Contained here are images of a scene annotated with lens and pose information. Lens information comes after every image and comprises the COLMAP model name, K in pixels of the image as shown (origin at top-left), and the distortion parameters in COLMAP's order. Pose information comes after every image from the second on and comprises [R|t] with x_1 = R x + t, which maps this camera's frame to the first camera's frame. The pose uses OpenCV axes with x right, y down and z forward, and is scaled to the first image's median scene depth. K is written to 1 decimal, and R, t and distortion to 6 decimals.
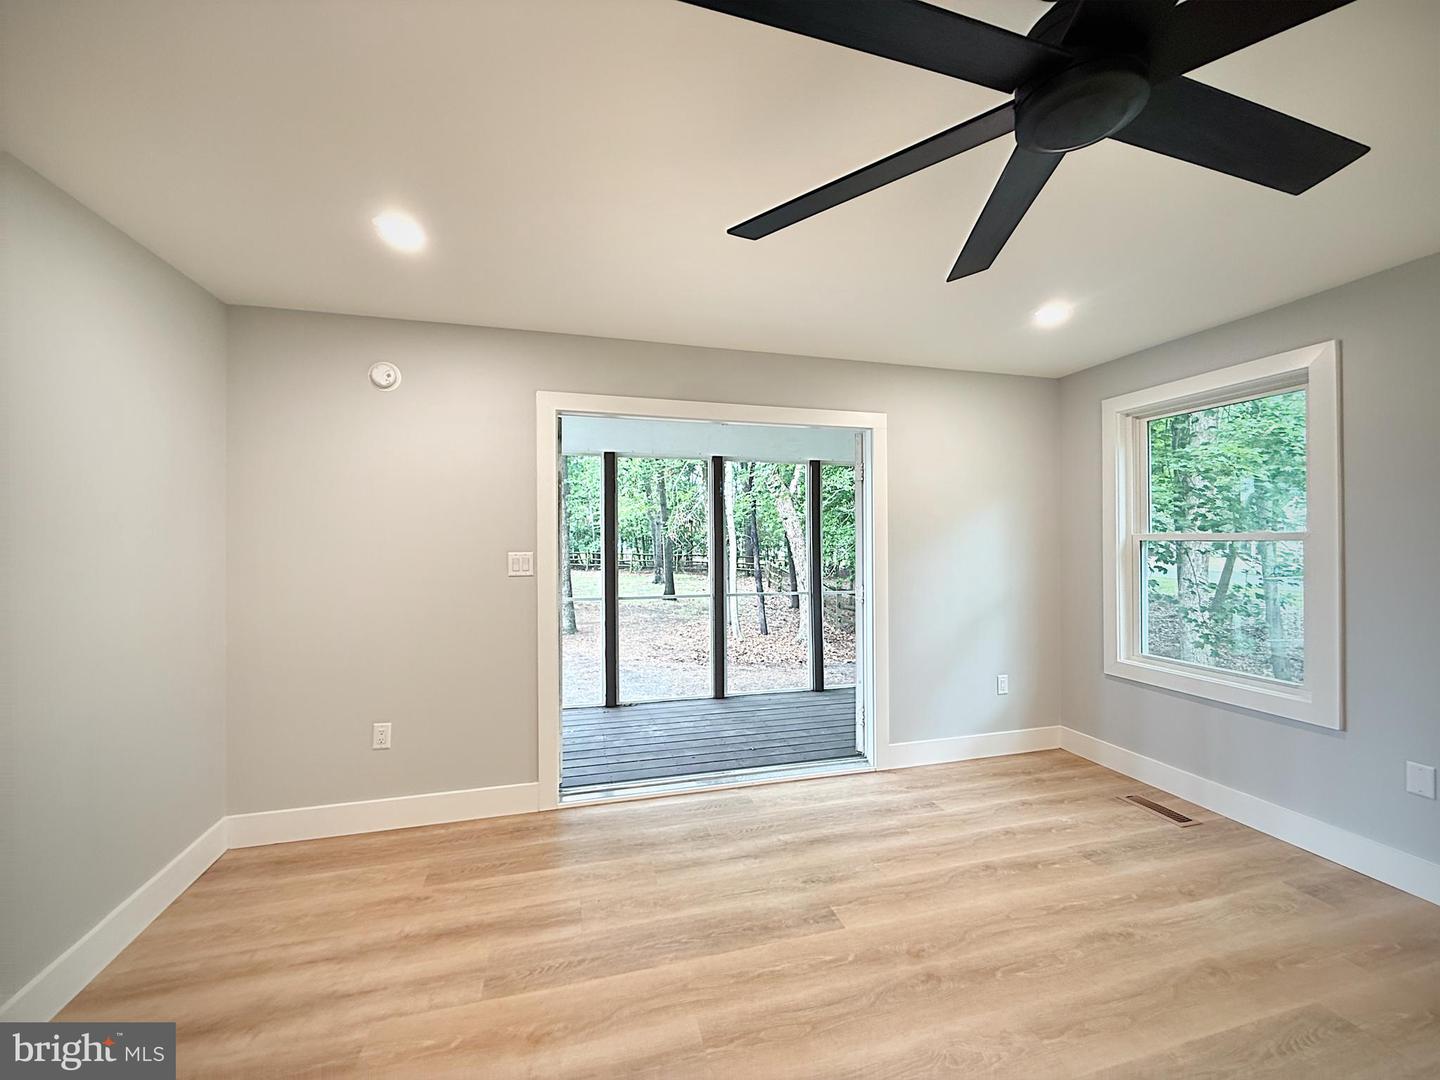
lens RADIAL K [[571.6, 0, 723.7], [0, 571.6, 533.8], [0, 0, 1]] dist [-0.003145, 0.000354]
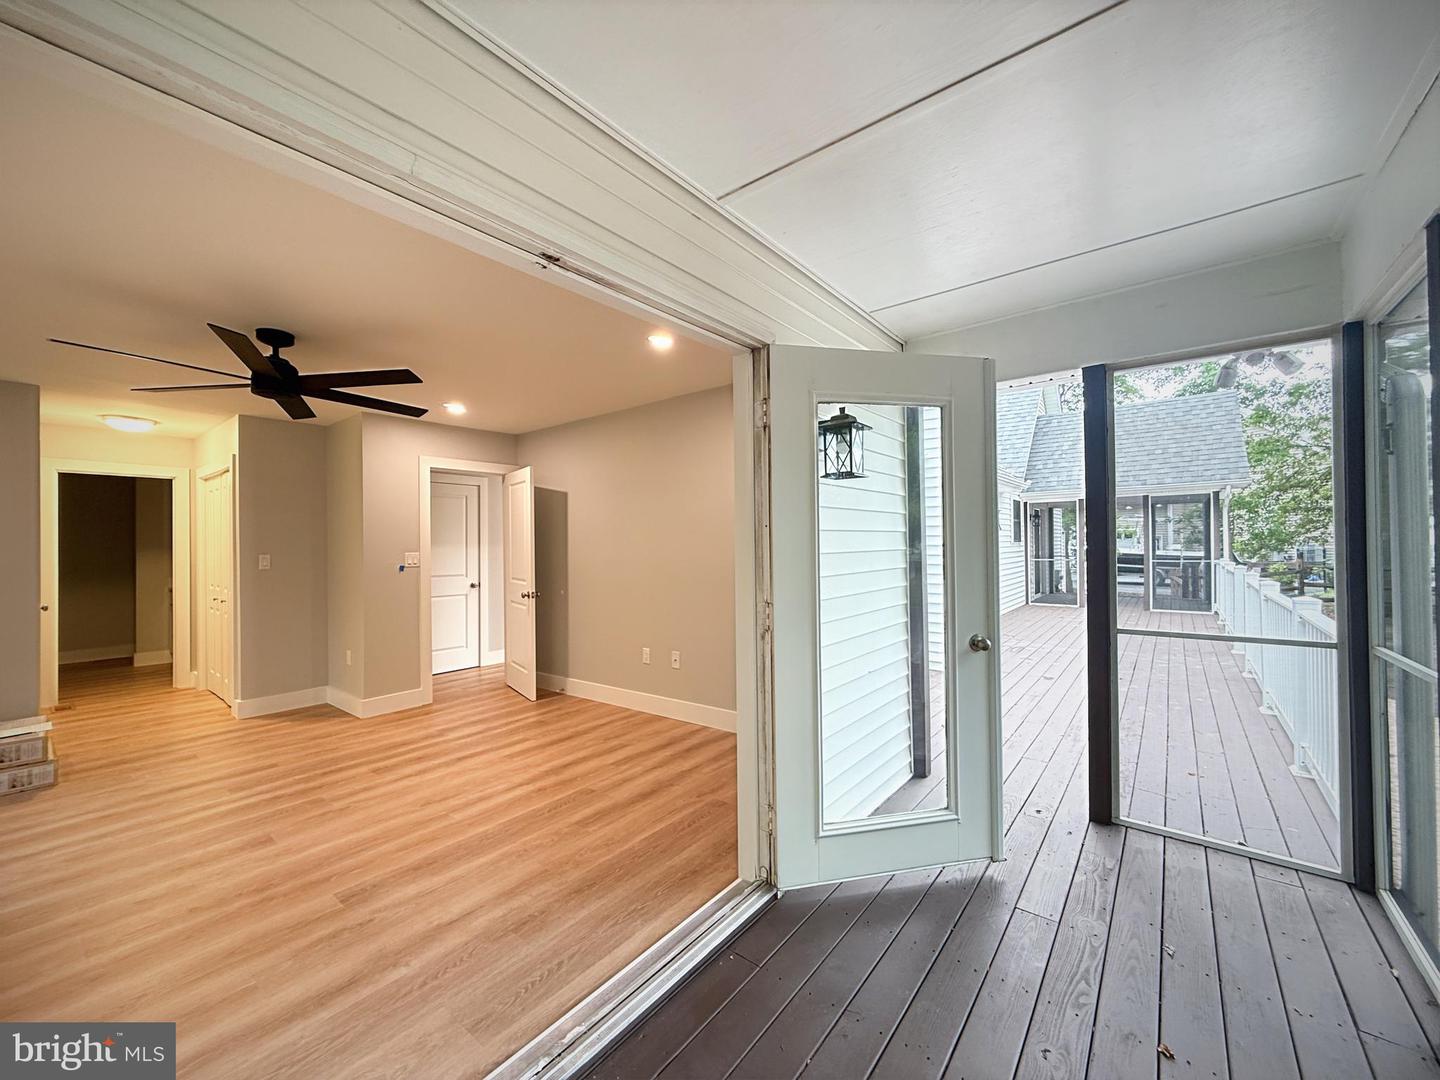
lens RADIAL K [[571.6, 0, 720.3], [0, 571.6, 541.1], [0, 0, 1]] dist [-0.003145, 0.000354]
pose [[-0.809597, 0.003195, -0.586978, 0.220710], [0.011010, 0.999892, -0.009743, 0.043607], [0.586883, -0.014351, -0.809544, 2.038973]]
